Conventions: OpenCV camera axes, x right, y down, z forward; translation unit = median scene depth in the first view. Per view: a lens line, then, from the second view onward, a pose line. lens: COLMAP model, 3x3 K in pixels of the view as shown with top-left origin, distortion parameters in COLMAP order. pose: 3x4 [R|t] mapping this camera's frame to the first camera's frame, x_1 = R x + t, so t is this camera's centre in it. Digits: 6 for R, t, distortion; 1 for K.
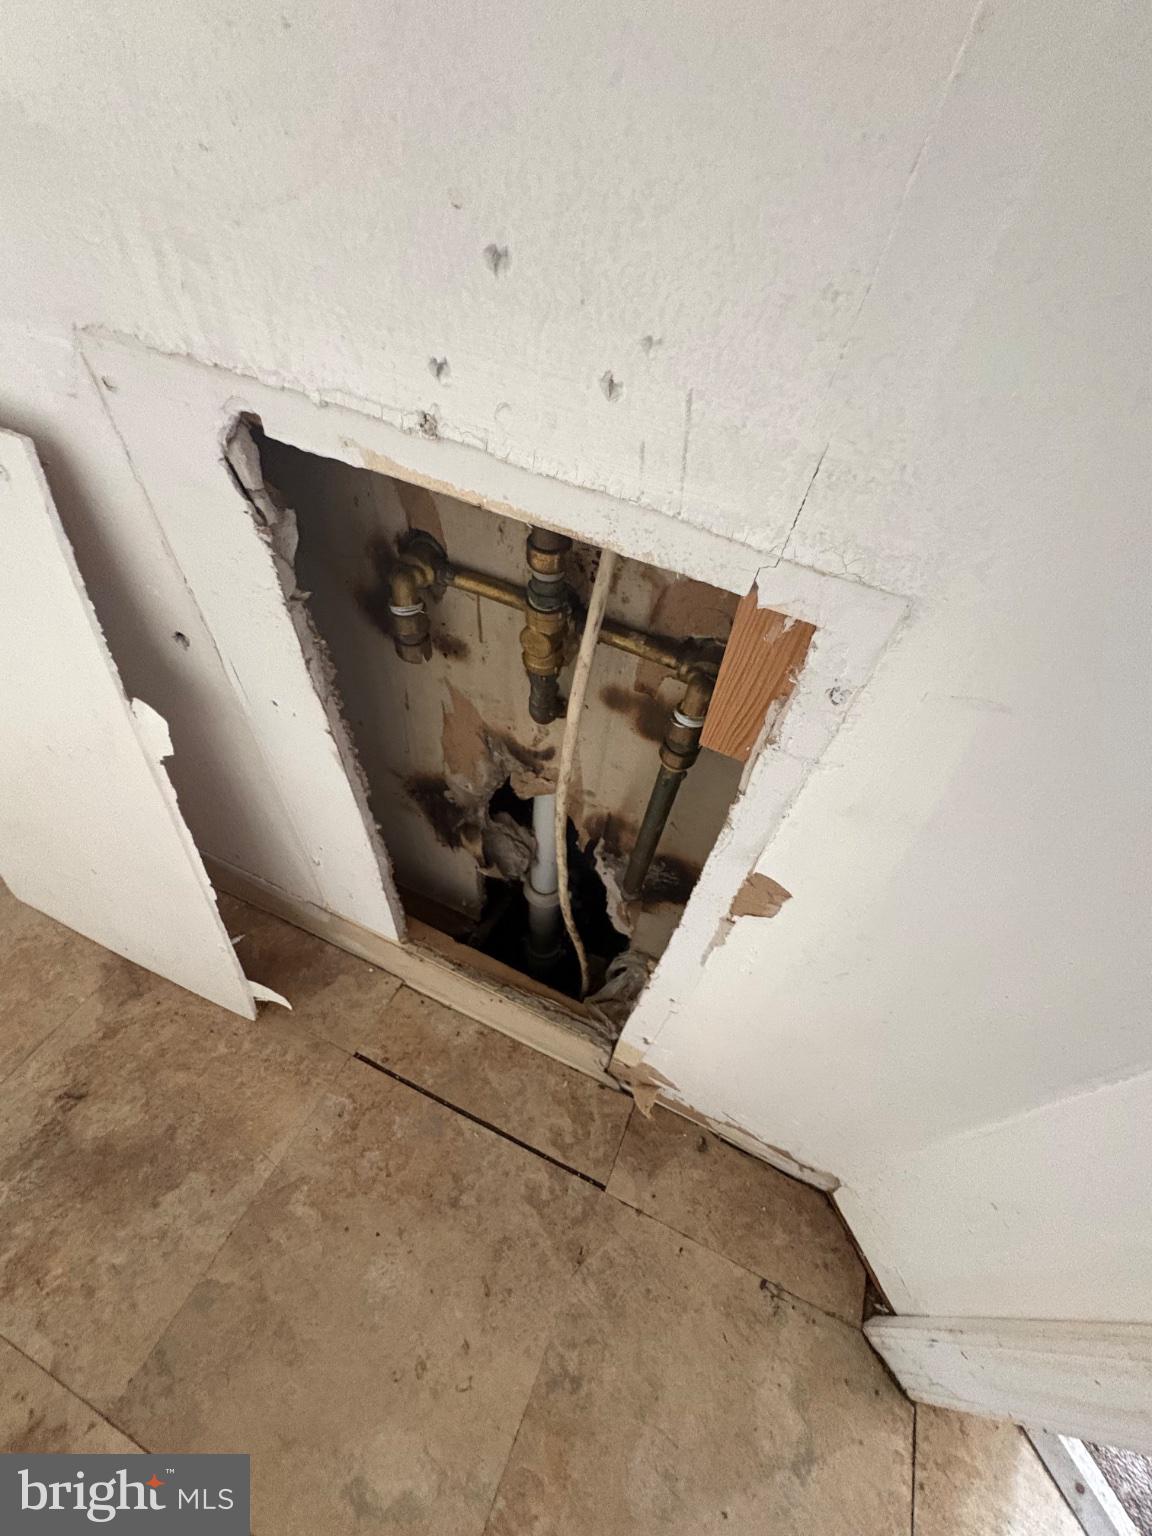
lens RADIAL K [[615.2, 0, 581.9], [0, 615.2, 764.1], [0, 0, 1]] dist [0.001509, 0.000129]
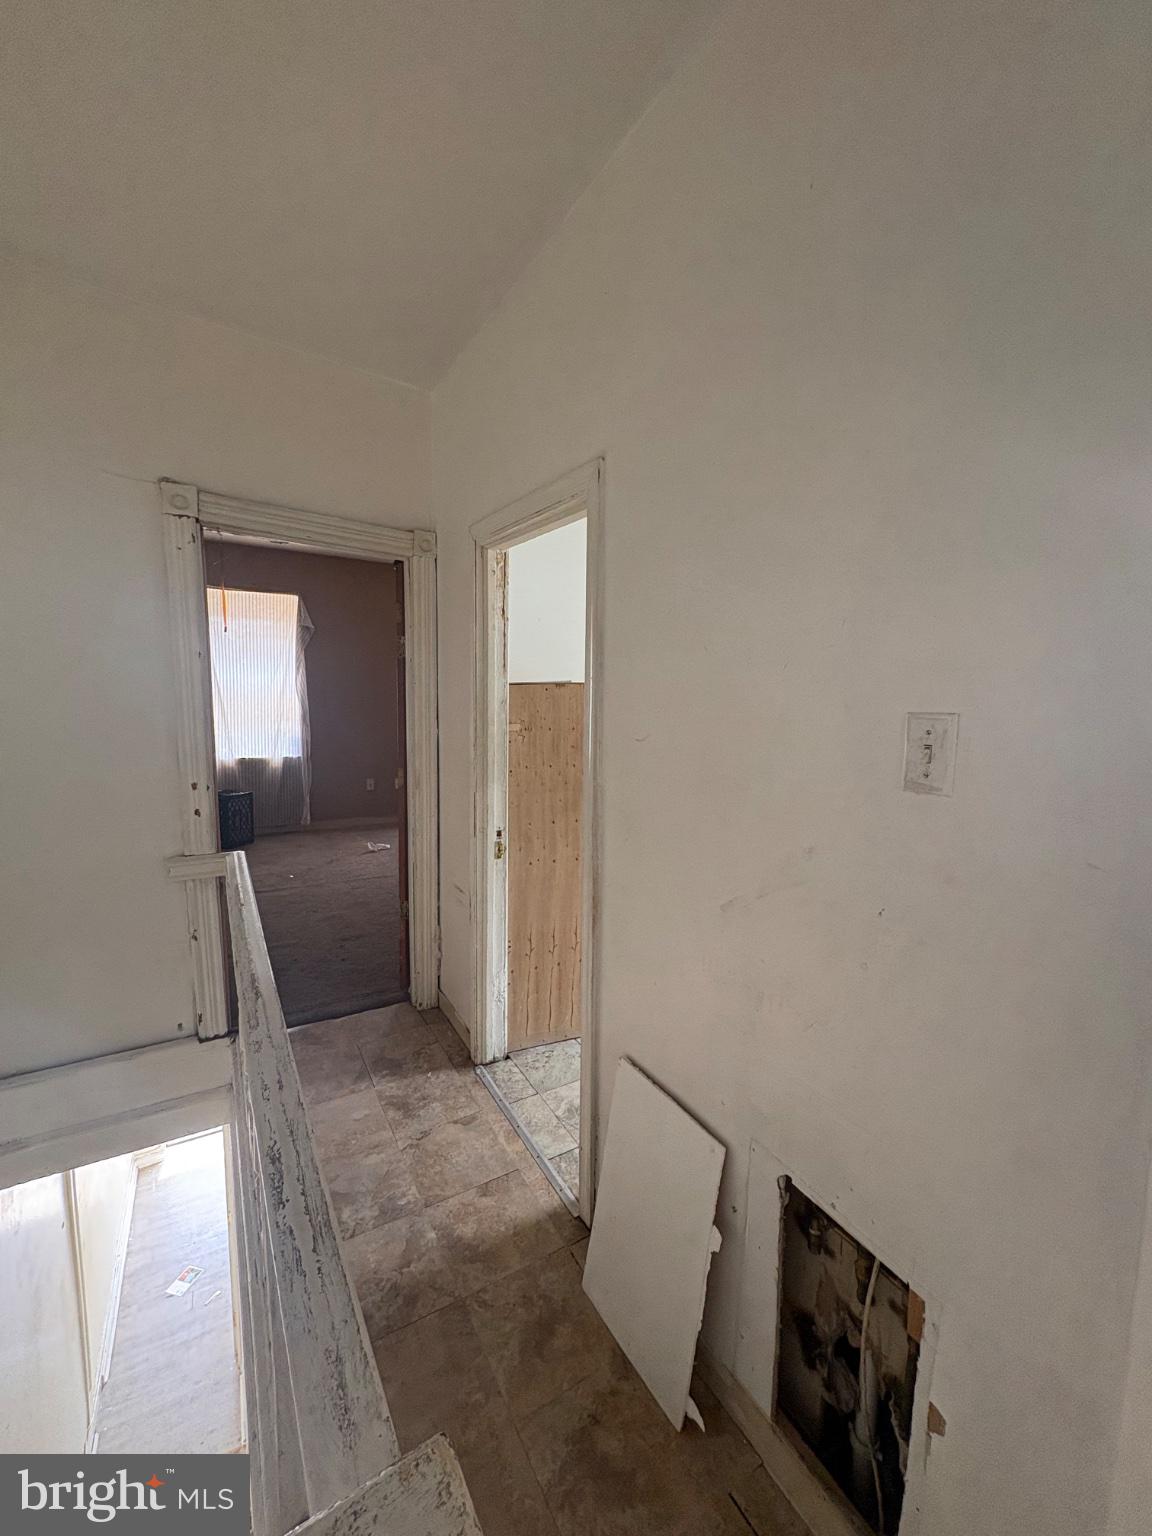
lens RADIAL K [[615.2, 0, 581.9], [0, 615.2, 764.1], [0, 0, 1]] dist [0.001509, 0.000129]
pose [[0.821248, -0.002812, -0.570565, 0.326363], [-0.387990, 0.730450, -0.562056, 0.134075], [0.418349, 0.682961, 0.598789, -1.854566]]
